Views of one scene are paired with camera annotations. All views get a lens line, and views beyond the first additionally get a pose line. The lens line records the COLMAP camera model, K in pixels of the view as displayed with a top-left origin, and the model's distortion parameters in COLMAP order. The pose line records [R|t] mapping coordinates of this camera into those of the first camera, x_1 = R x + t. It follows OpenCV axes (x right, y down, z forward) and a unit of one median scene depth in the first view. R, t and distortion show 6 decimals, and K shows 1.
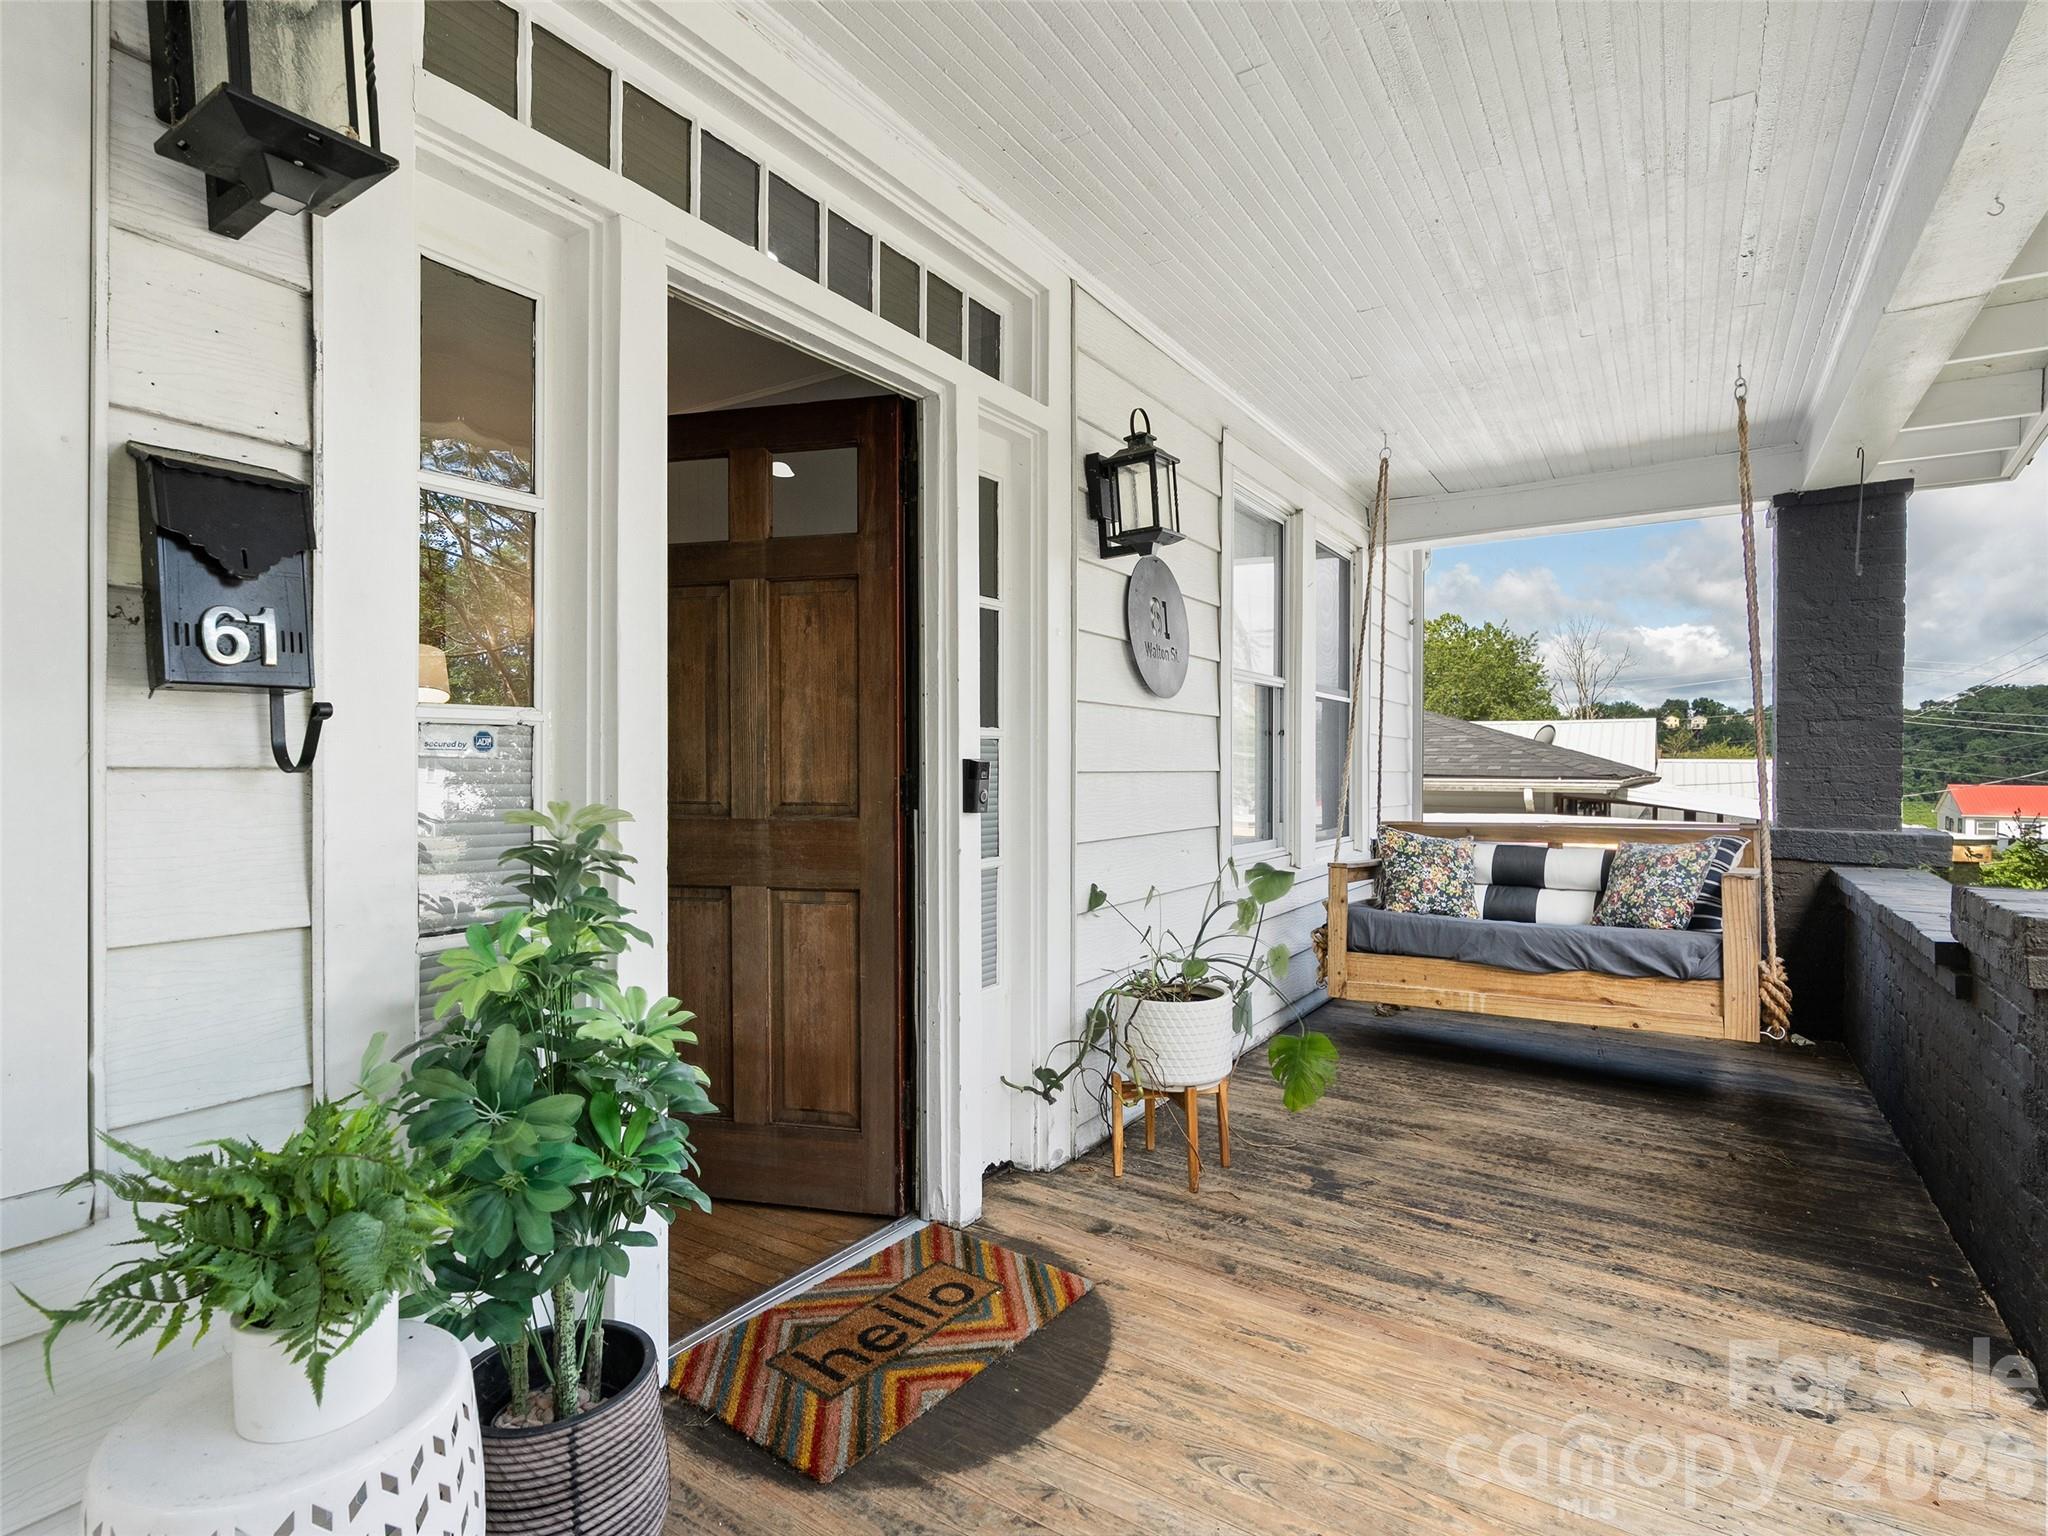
lens RADIAL K [[1029.2, 0, 1015.2], [0, 1029.2, 772.4], [0, 0, 1]] dist [-0.015158, 0.006134]
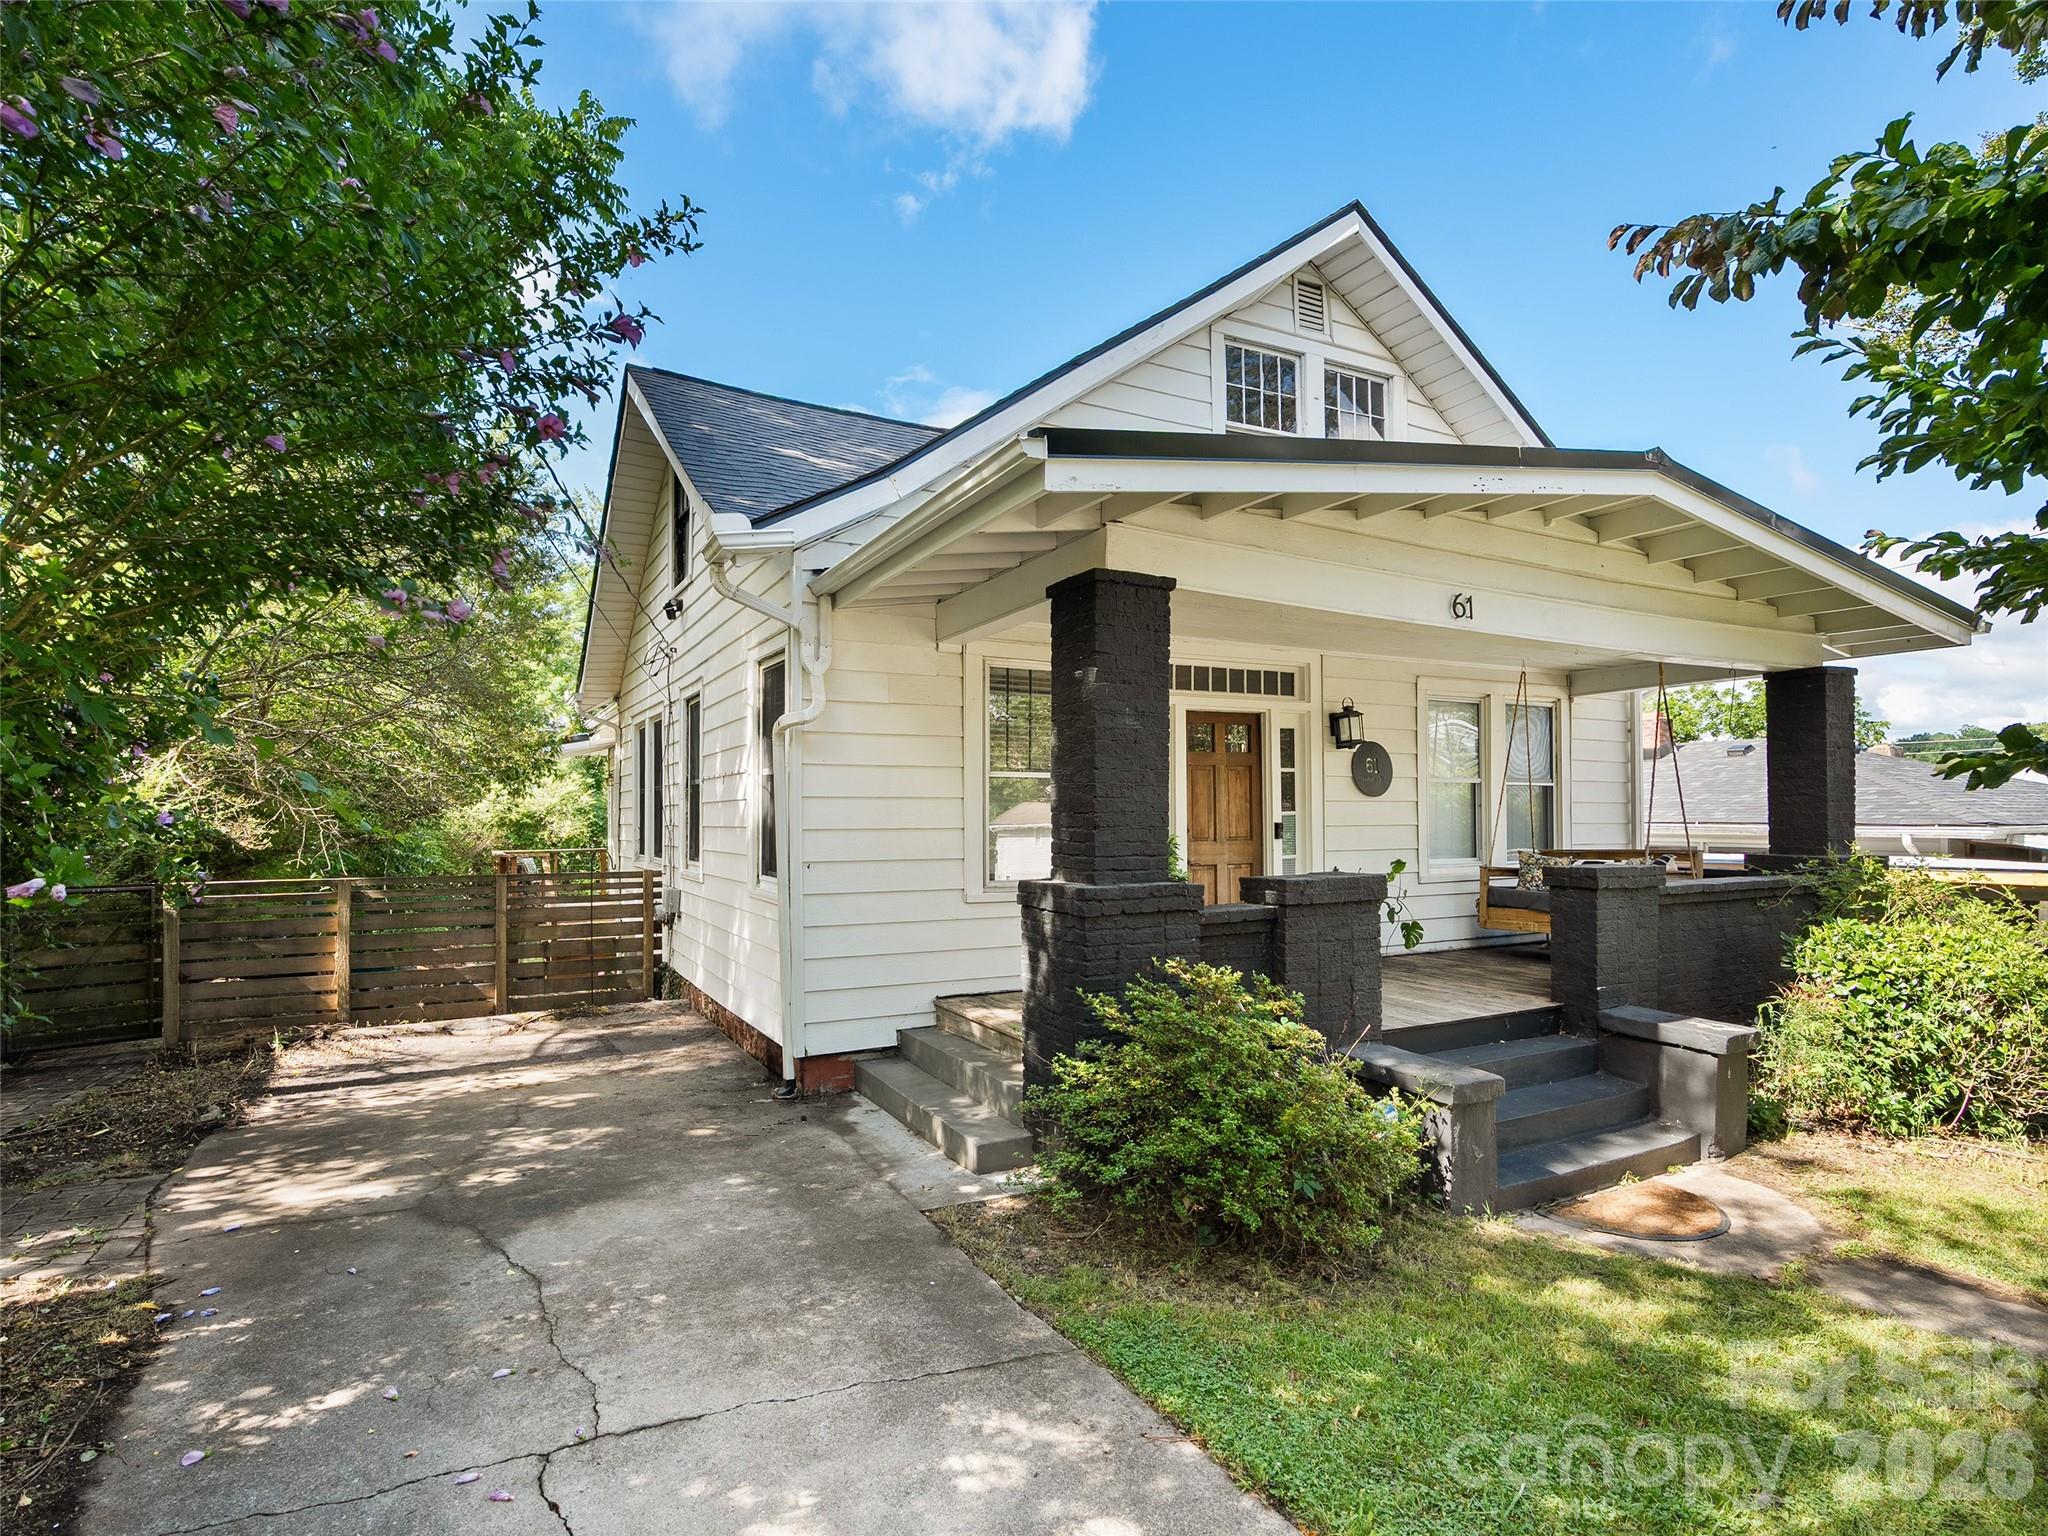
lens RADIAL K [[1029.2, 0, 1015.2], [0, 1029.2, 772.4], [0, 0, 1]] dist [-0.015158, 0.006134]
pose [[0.871857, -0.022058, -0.489263, 0.806269], [0.001778, 0.999121, -0.041876, -0.035559], [0.489757, 0.035640, 0.871130, -2.188544]]
